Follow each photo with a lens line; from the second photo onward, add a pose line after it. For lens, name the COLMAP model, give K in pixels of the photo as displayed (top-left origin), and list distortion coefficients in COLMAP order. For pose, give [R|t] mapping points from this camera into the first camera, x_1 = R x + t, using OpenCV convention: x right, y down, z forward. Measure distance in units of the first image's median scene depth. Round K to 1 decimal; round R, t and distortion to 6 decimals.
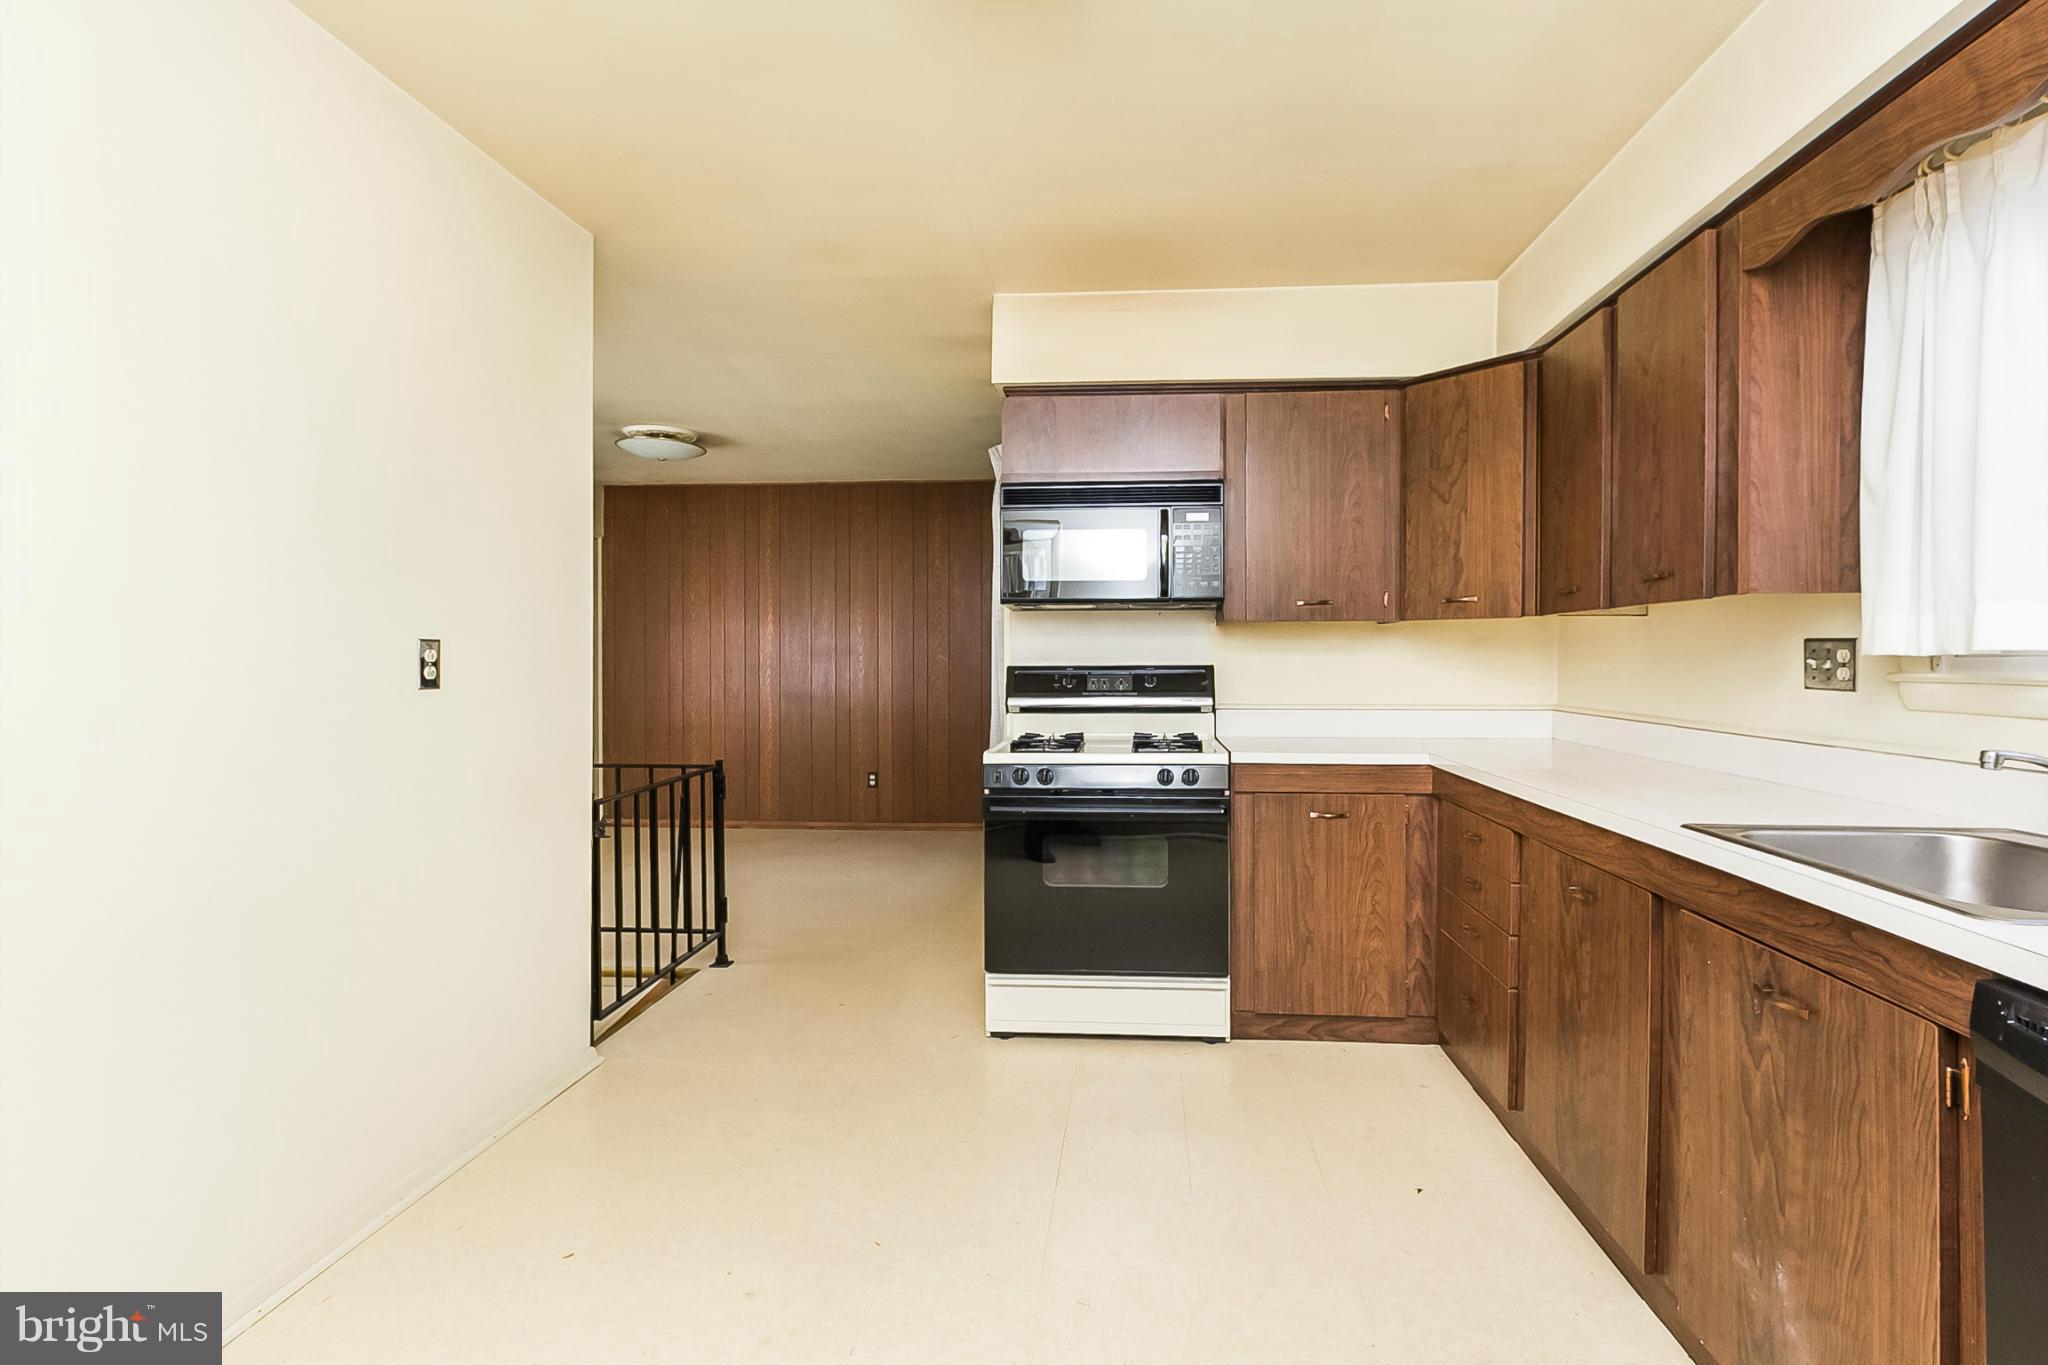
lens RADIAL K [[967.7, 0, 1056.0], [0, 967.7, 668.5], [0, 0, 1]] dist [-0.002933, -0.001067]
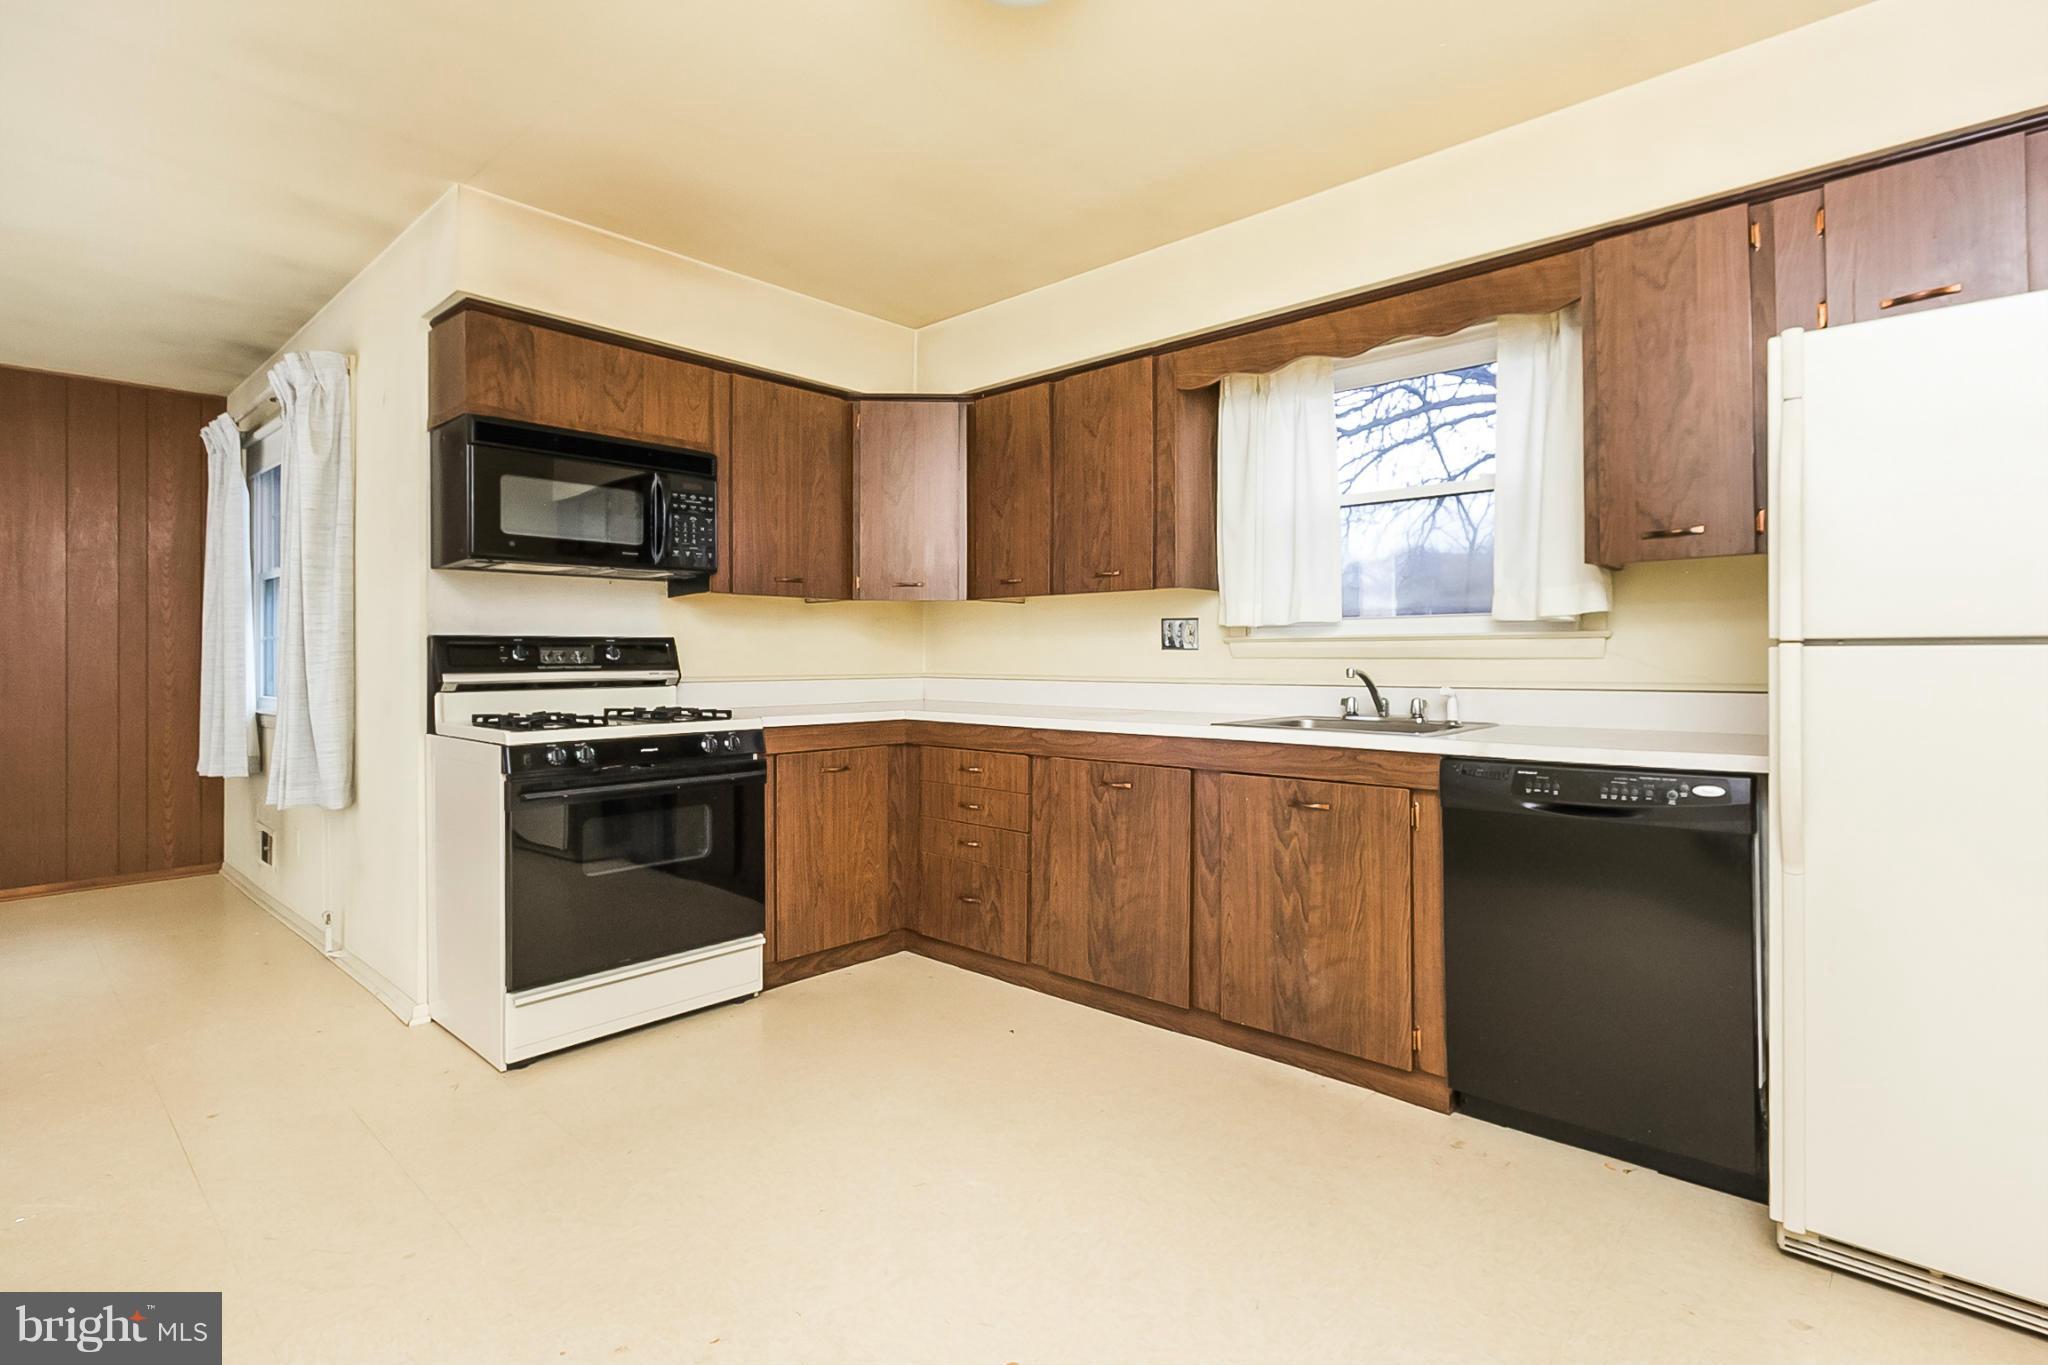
lens RADIAL K [[967.7, 0, 1042.0], [0, 967.7, 661.1], [0, 0, 1]] dist [-0.002933, -0.001067]
pose [[0.614954, -0.003341, 0.788556, -0.448680], [0.008419, 0.999962, -0.002329, 0.030329], [-0.788518, 0.008071, 0.614959, 0.114380]]
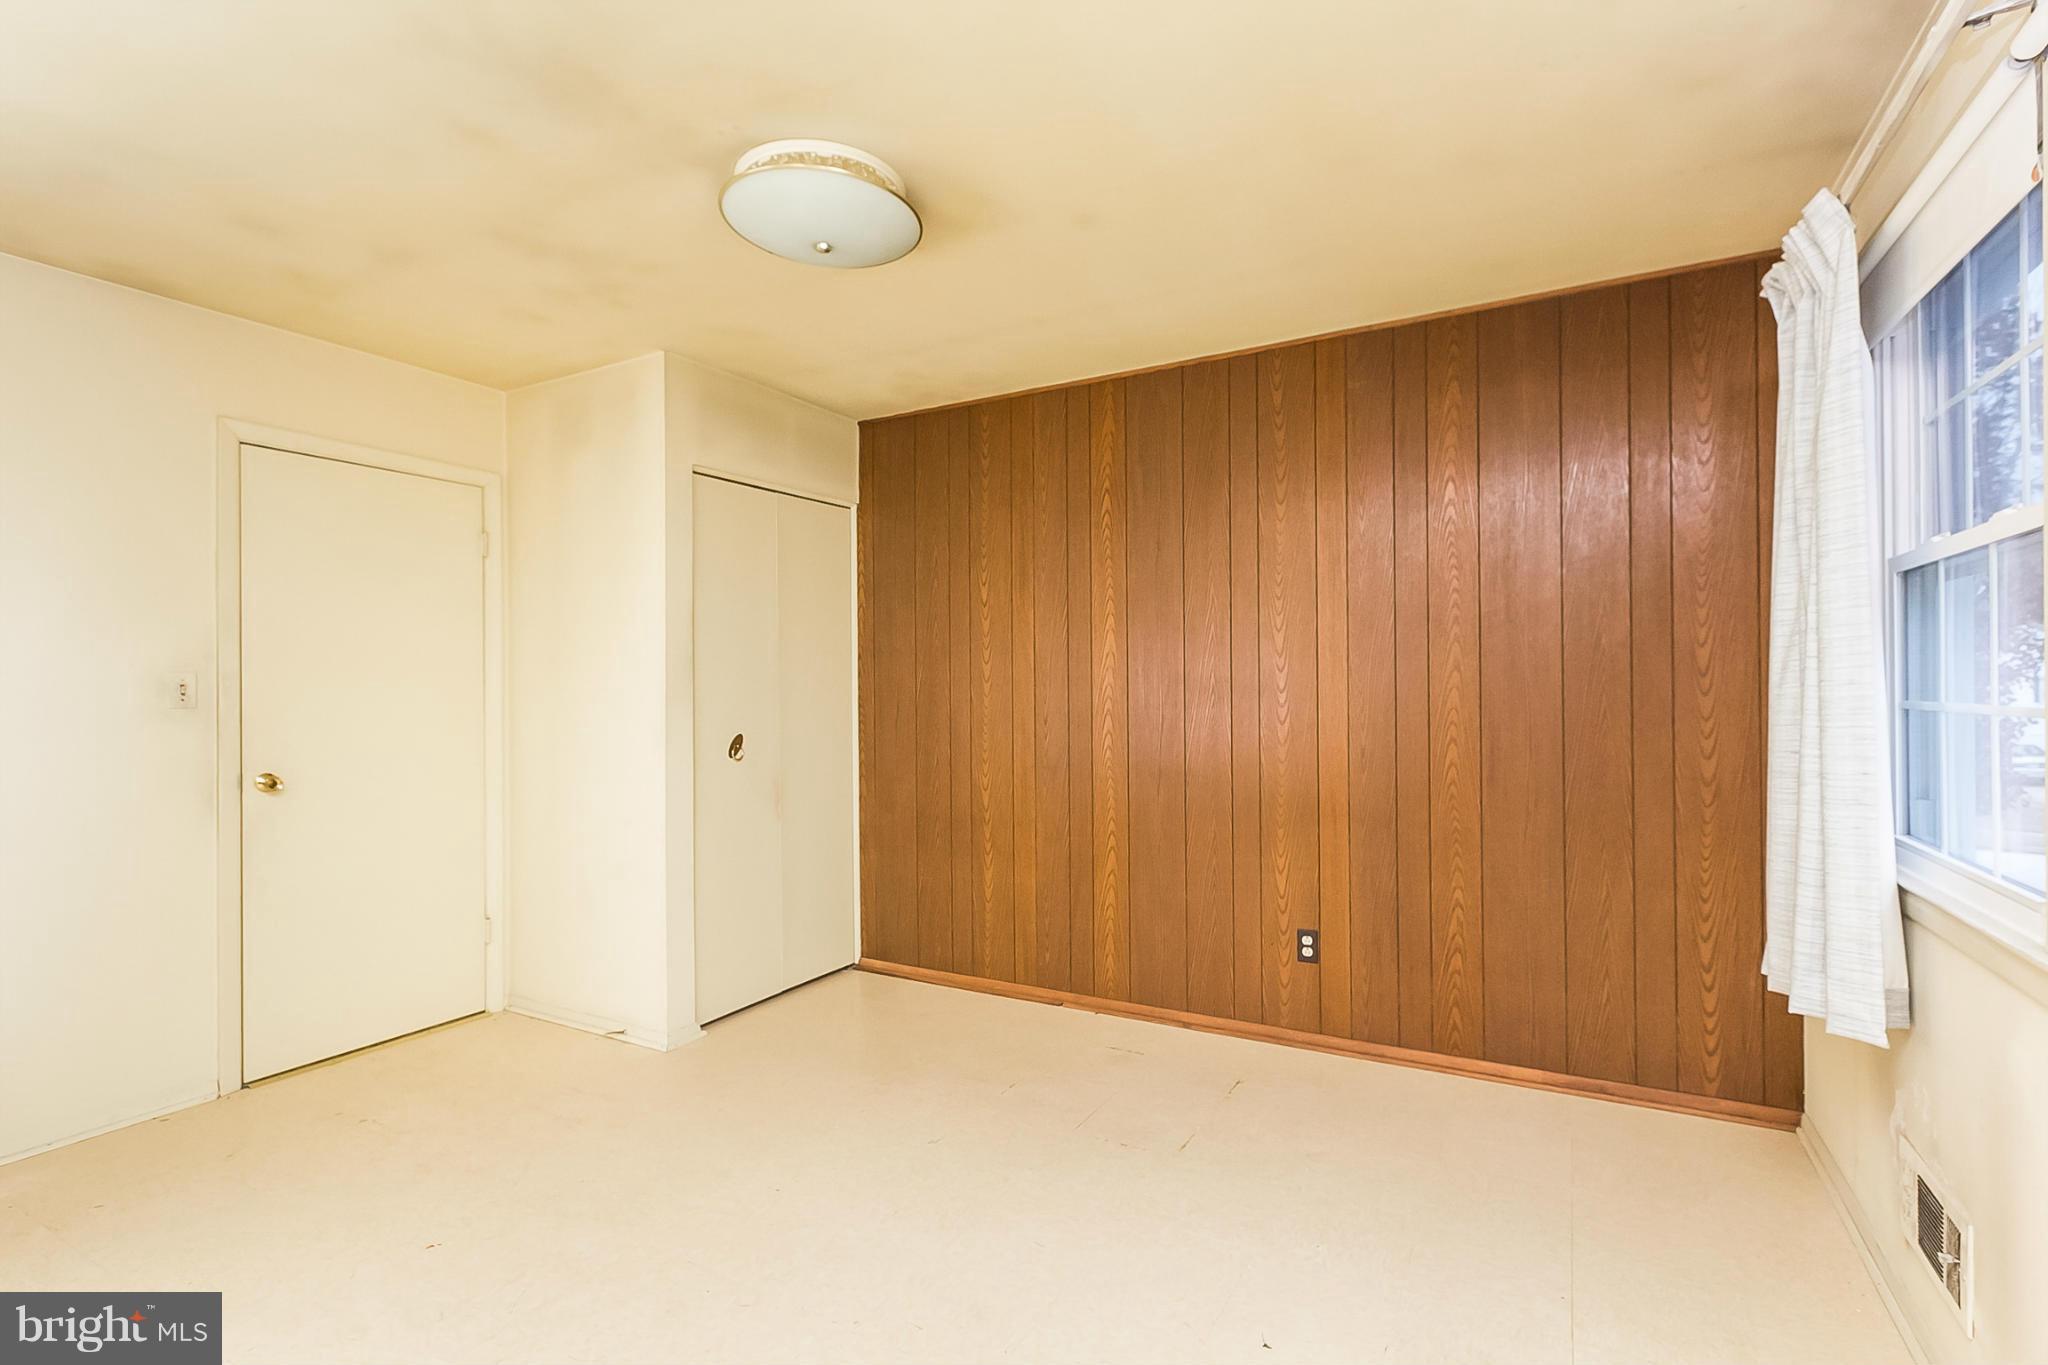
lens RADIAL K [[967.7, 0, 1023.4], [0, 967.7, 677.4], [0, 0, 1]] dist [-0.002933, -0.001067]
pose [[0.905545, -0.011671, -0.424089, -0.266832], [0.003448, 0.999791, -0.020151, -0.028445], [0.424235, 0.016785, 0.905396, 1.189159]]
